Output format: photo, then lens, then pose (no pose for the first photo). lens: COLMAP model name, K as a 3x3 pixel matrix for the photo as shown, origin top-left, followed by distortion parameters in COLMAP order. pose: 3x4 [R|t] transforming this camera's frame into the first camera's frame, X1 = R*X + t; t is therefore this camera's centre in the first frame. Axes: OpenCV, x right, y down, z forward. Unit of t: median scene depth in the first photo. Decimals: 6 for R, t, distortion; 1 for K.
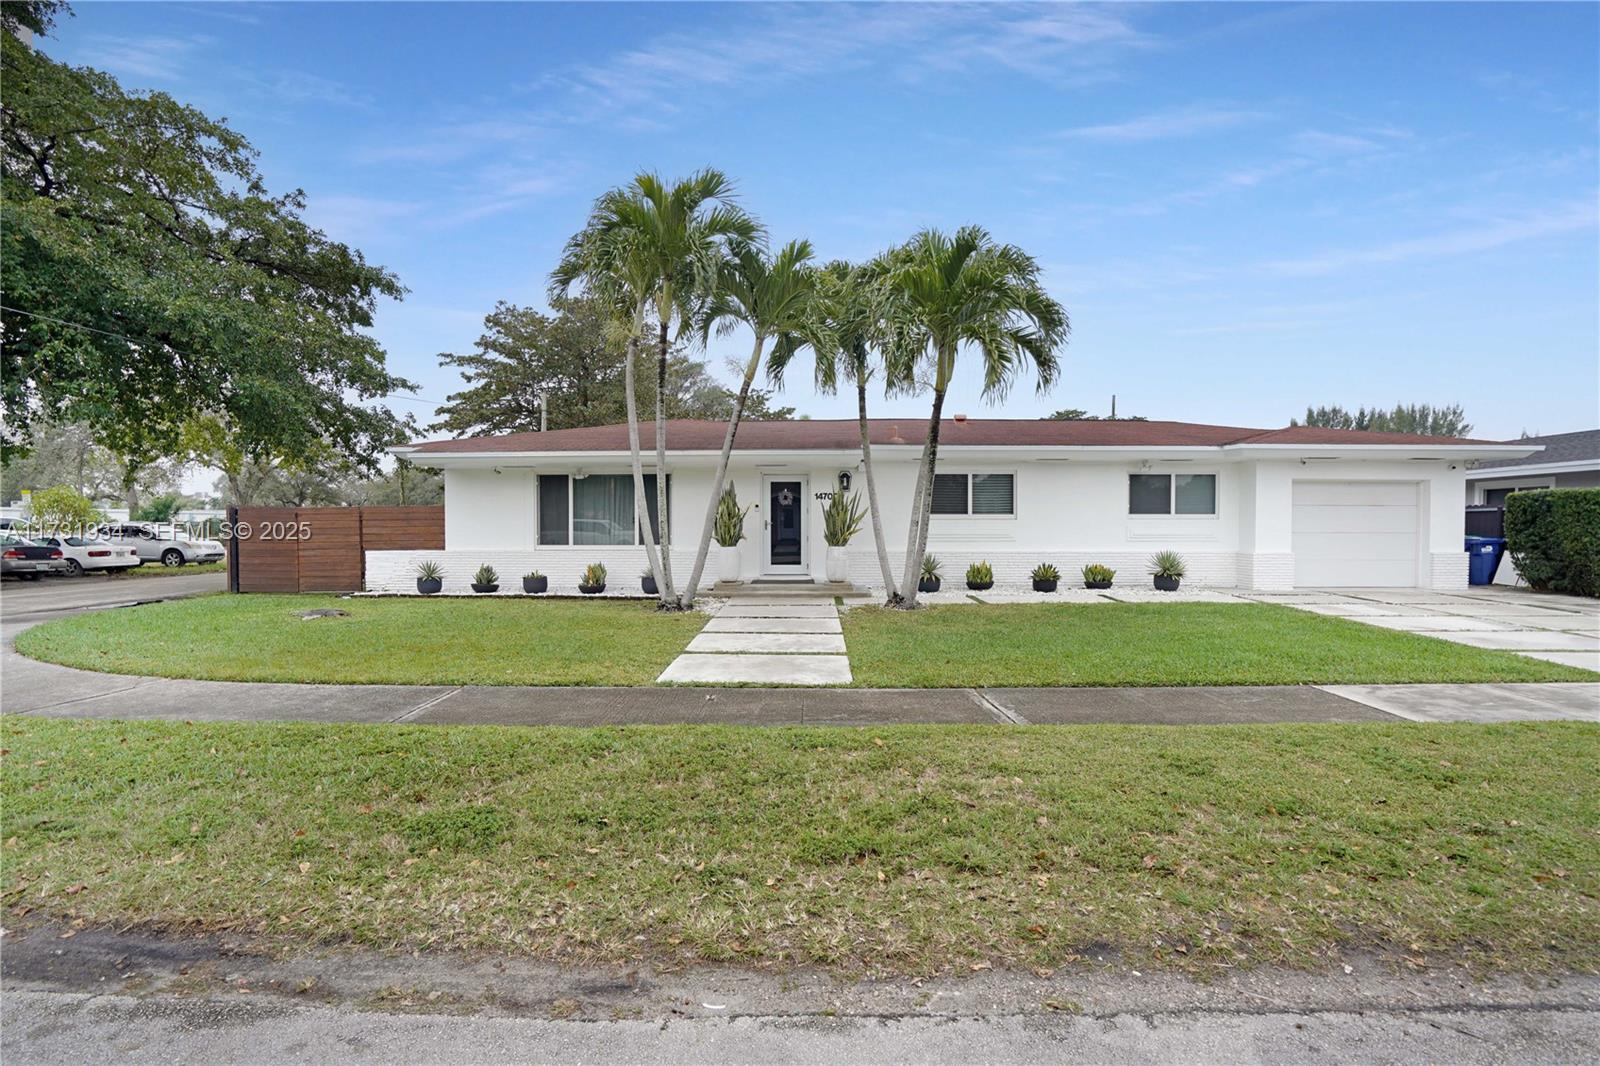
lens RADIAL K [[797.0, 0, 808.6], [0, 797.0, 569.8], [0, 0, 1]] dist [-0.047563, 0.011860]
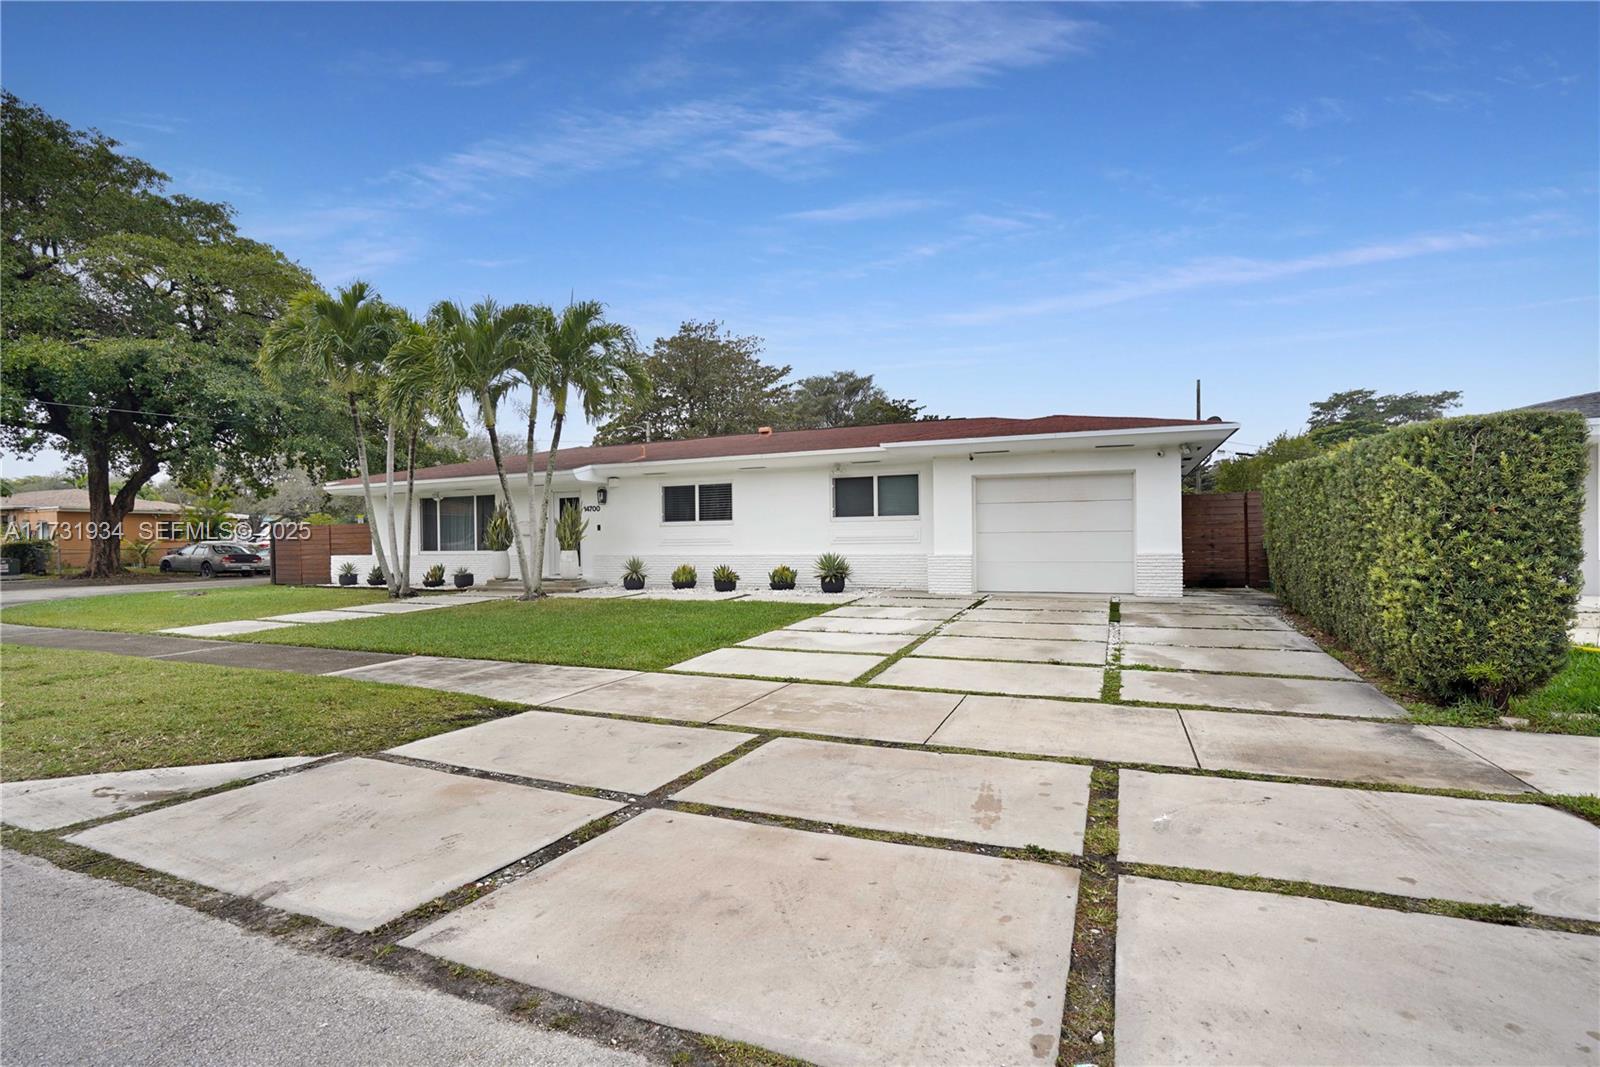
lens RADIAL K [[797.0, 0, 768.8], [0, 797.0, 542.1], [0, 0, 1]] dist [-0.047563, 0.011860]
pose [[0.925773, -0.008545, -0.377984, 0.354989], [-0.009939, 0.998849, -0.046924, 0.005252], [0.377950, 0.047198, 0.924622, 0.009399]]
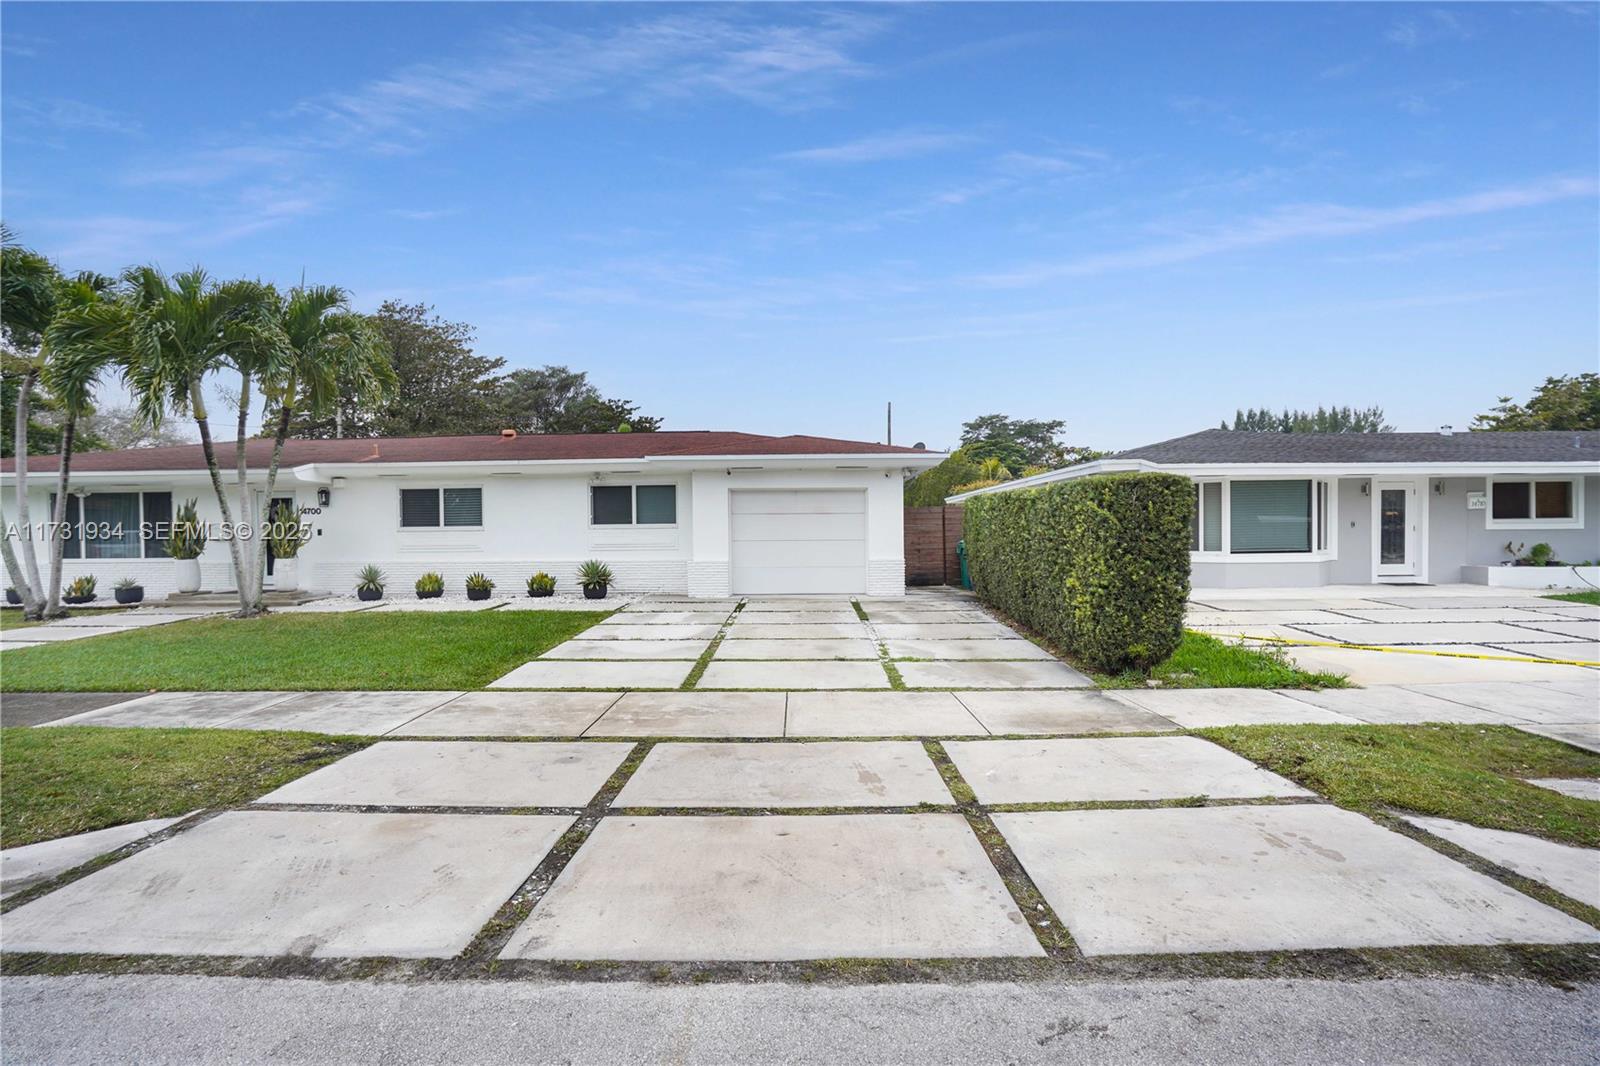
lens RADIAL K [[797.0, 0, 798.2], [0, 797.0, 532.9], [0, 0, 1]] dist [-0.047563, 0.011860]
pose [[0.999446, -0.008366, 0.032210, 0.318427], [0.009994, 0.998663, -0.050723, -0.001806], [-0.031743, 0.051017, 0.998193, -0.025760]]
